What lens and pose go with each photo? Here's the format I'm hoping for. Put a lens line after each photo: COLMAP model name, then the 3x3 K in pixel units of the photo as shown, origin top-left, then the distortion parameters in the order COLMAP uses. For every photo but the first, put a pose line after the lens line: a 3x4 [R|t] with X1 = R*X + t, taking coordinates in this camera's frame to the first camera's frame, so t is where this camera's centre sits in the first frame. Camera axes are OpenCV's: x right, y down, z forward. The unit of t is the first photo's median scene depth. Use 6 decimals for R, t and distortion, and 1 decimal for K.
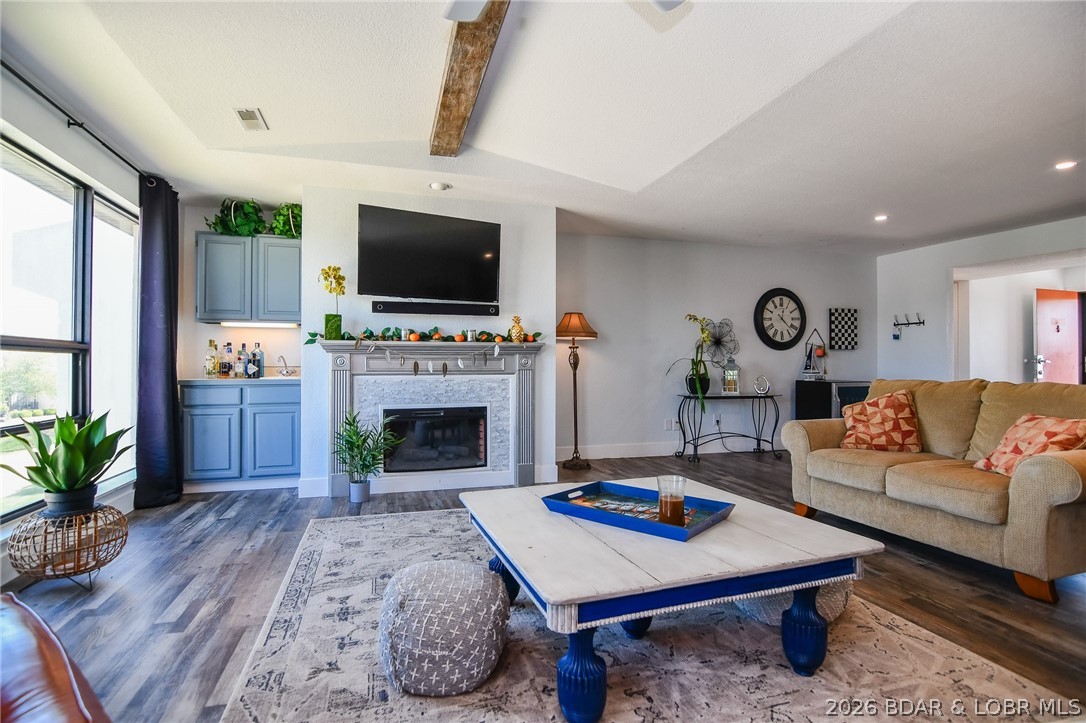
lens RADIAL K [[528.1, 0, 540.3], [0, 528.1, 364.0], [0, 0, 1]] dist [-0.011545, -0.007022]
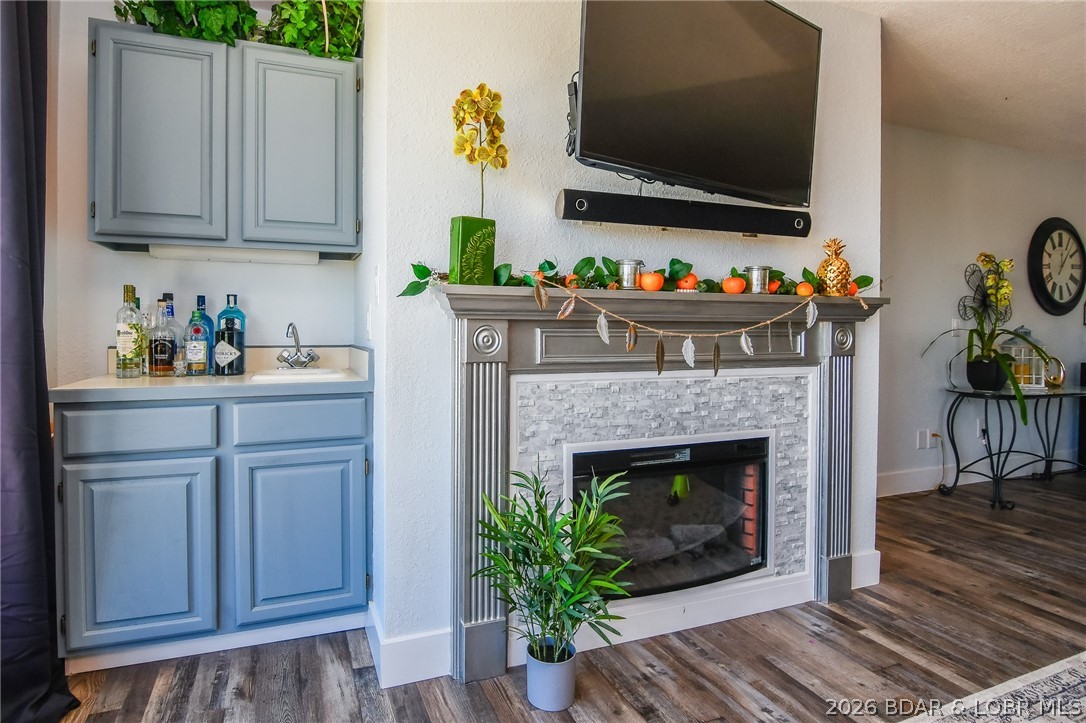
lens RADIAL K [[593.4, 0, 517.3], [0, 593.4, 337.7], [0, 0, 1]] dist [-0.019547, 0.000700]
pose [[0.996355, 0.001395, 0.085293, -0.364309], [-0.002680, 0.999885, 0.014955, -0.012350], [-0.085262, -0.015129, 0.996244, 0.514532]]
